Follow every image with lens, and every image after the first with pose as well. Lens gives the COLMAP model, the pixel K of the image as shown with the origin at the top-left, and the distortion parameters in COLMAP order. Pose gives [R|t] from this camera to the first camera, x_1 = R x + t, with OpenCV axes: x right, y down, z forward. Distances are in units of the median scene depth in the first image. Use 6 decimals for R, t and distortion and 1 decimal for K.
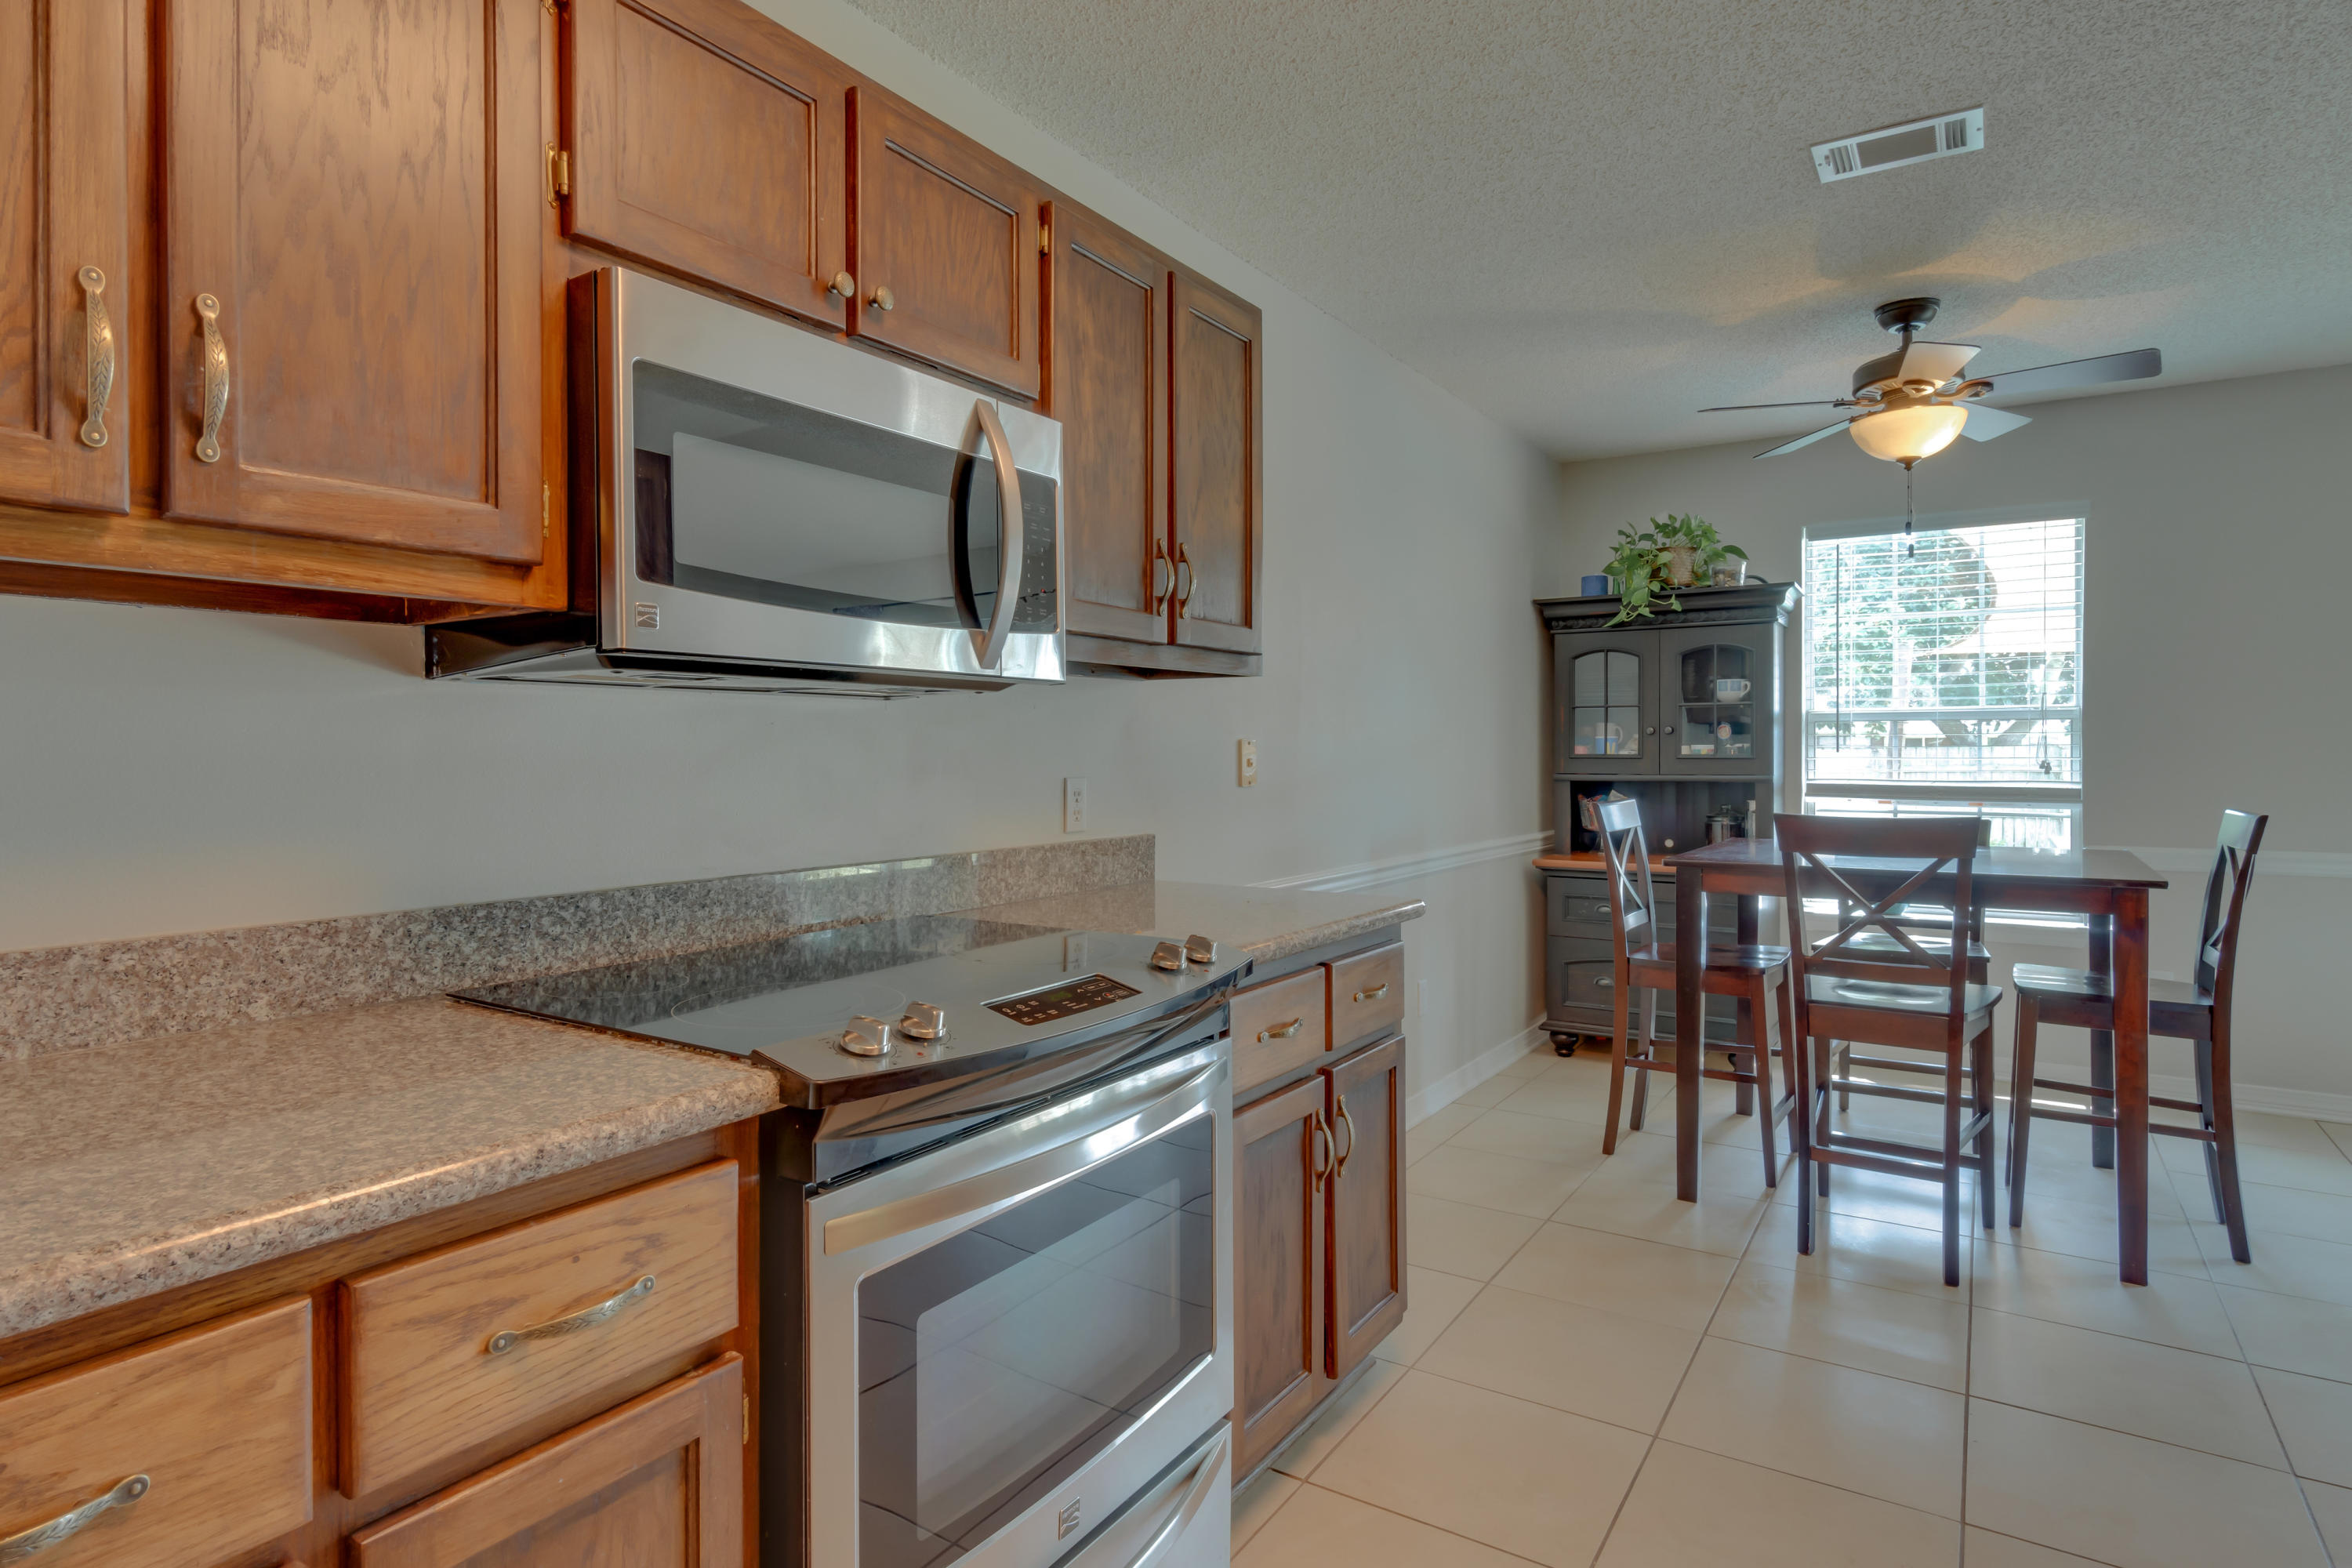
lens RADIAL K [[1243.6, 0, 1182.2], [0, 1243.6, 760.8], [0, 0, 1]] dist [0.000651, -0.000721]
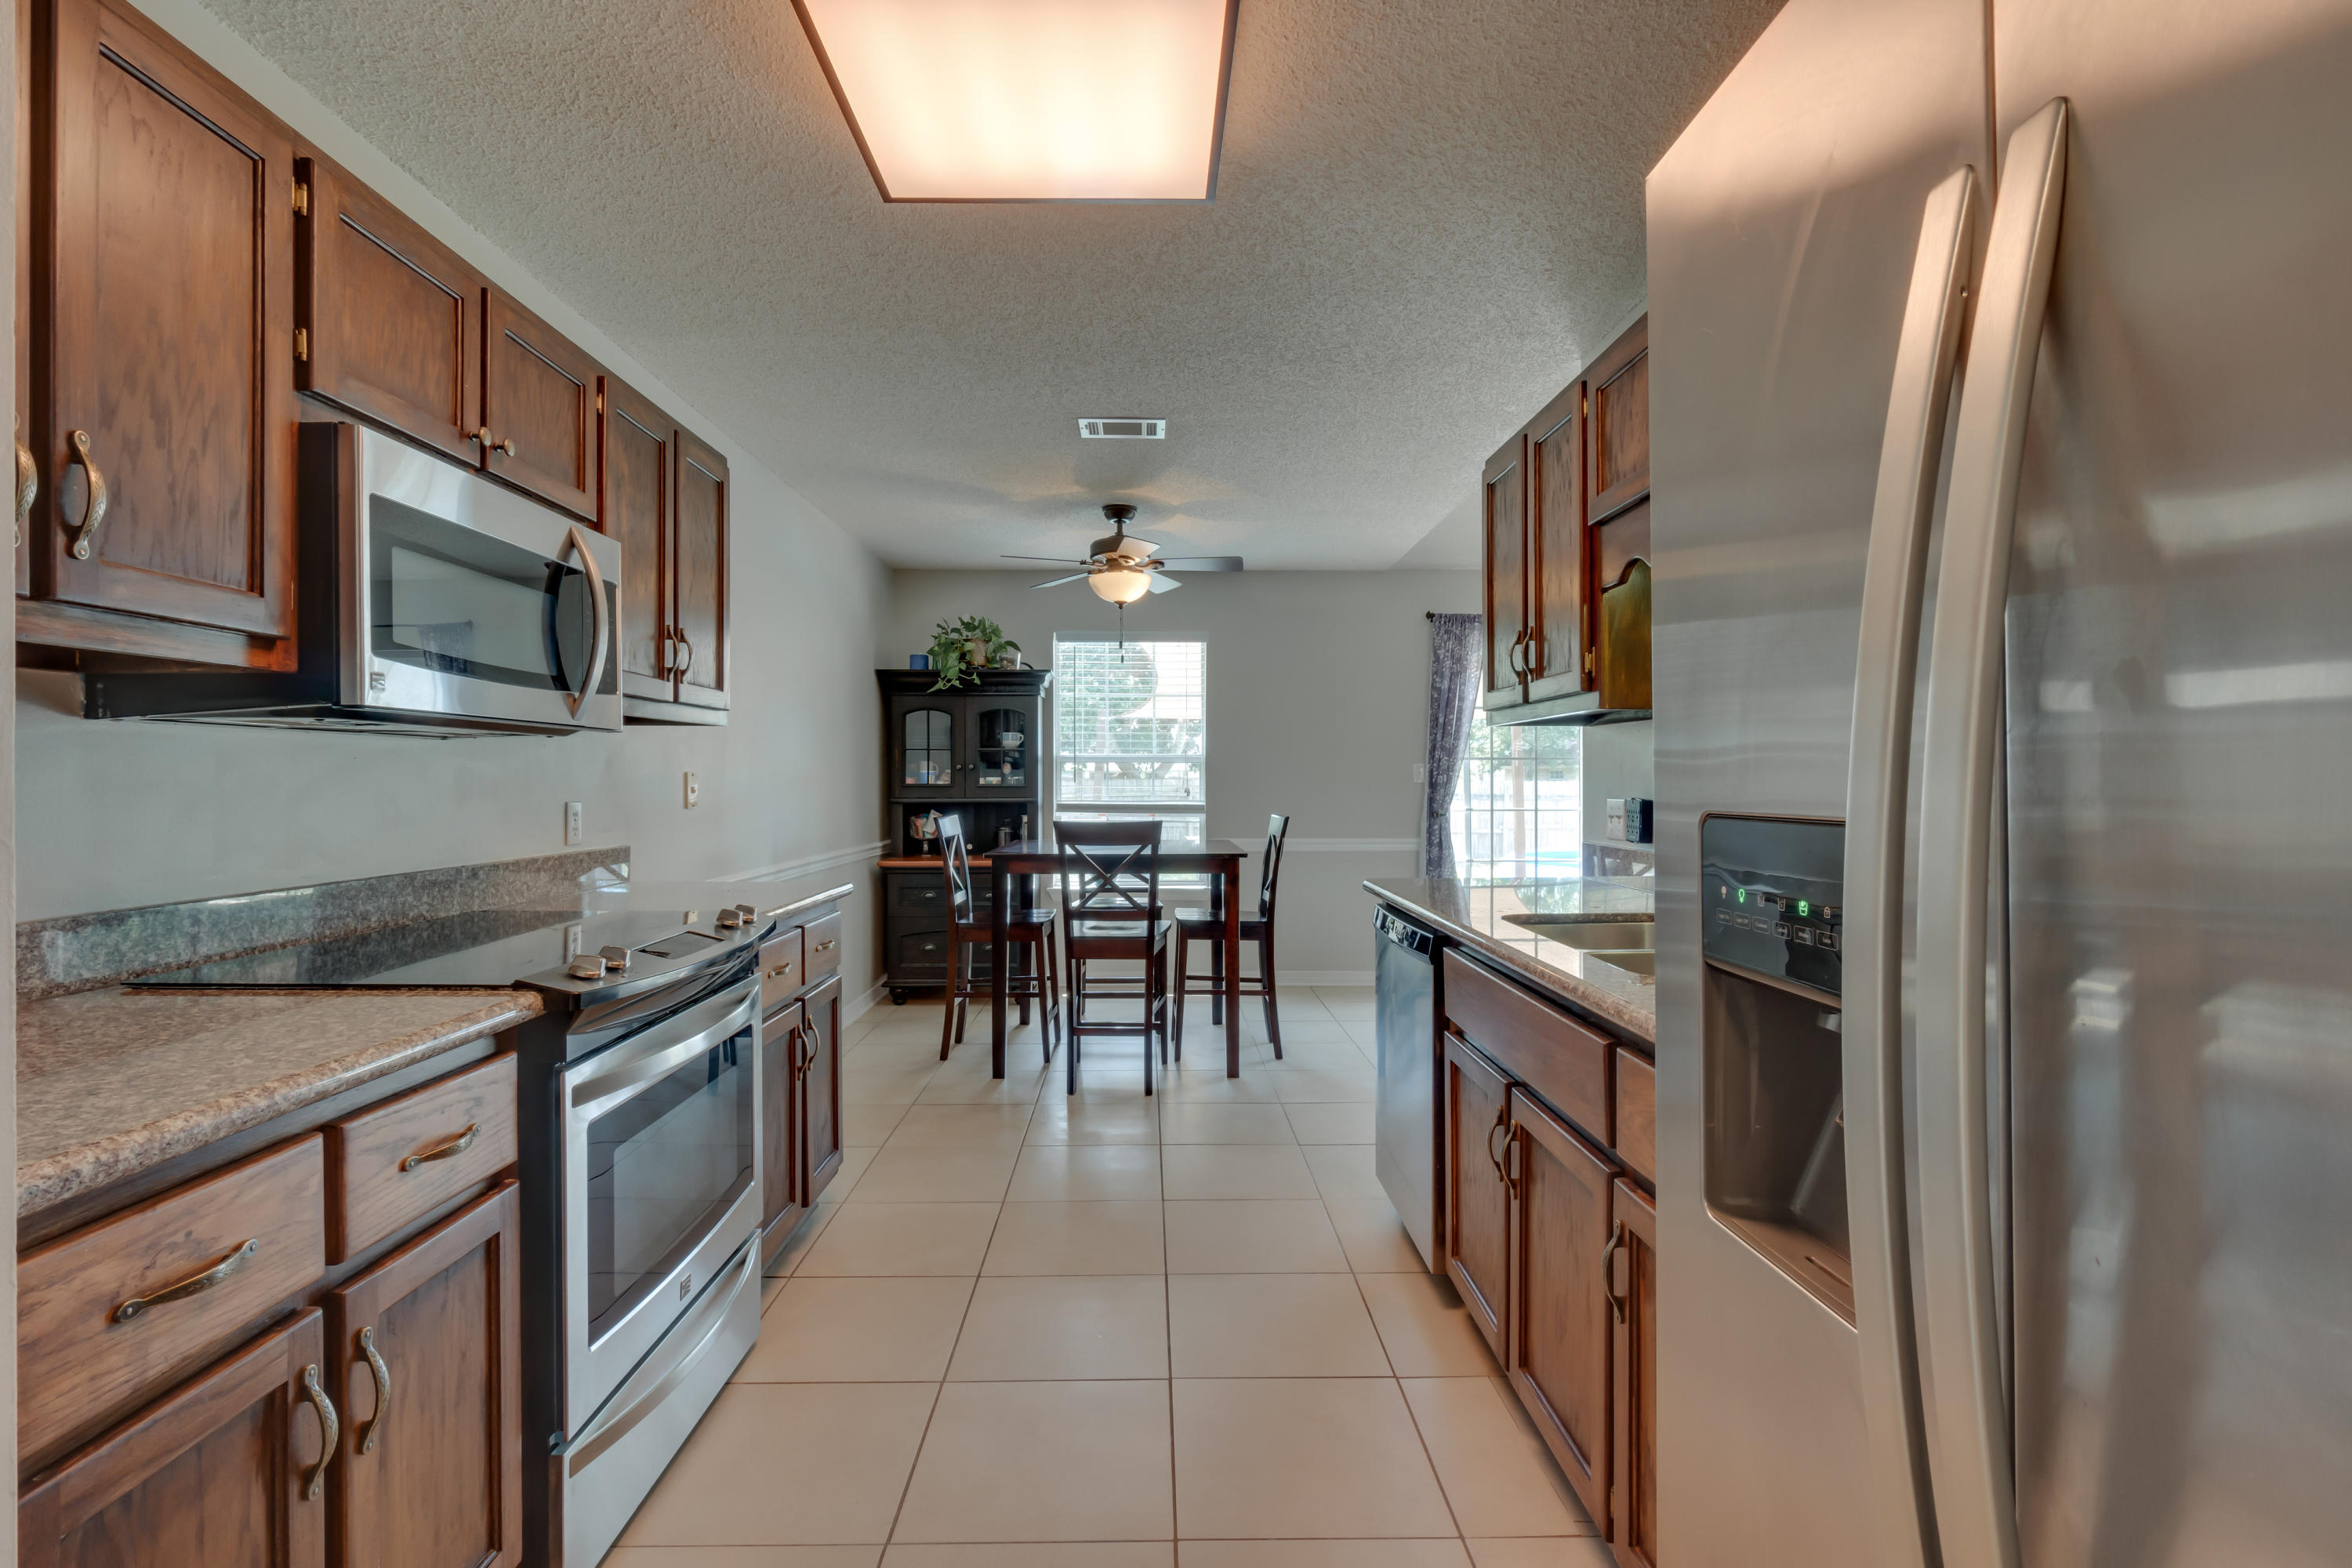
lens RADIAL K [[1072.3, 0, 1161.2], [0, 1072.3, 779.3], [0, 0, 1]] dist [-0.009184, 0.000592]
pose [[0.828184, 0.003645, 0.560445, -0.212388], [0.001643, 0.999959, -0.008931, 0.001495], [-0.560454, 0.008317, 0.828144, -0.254357]]
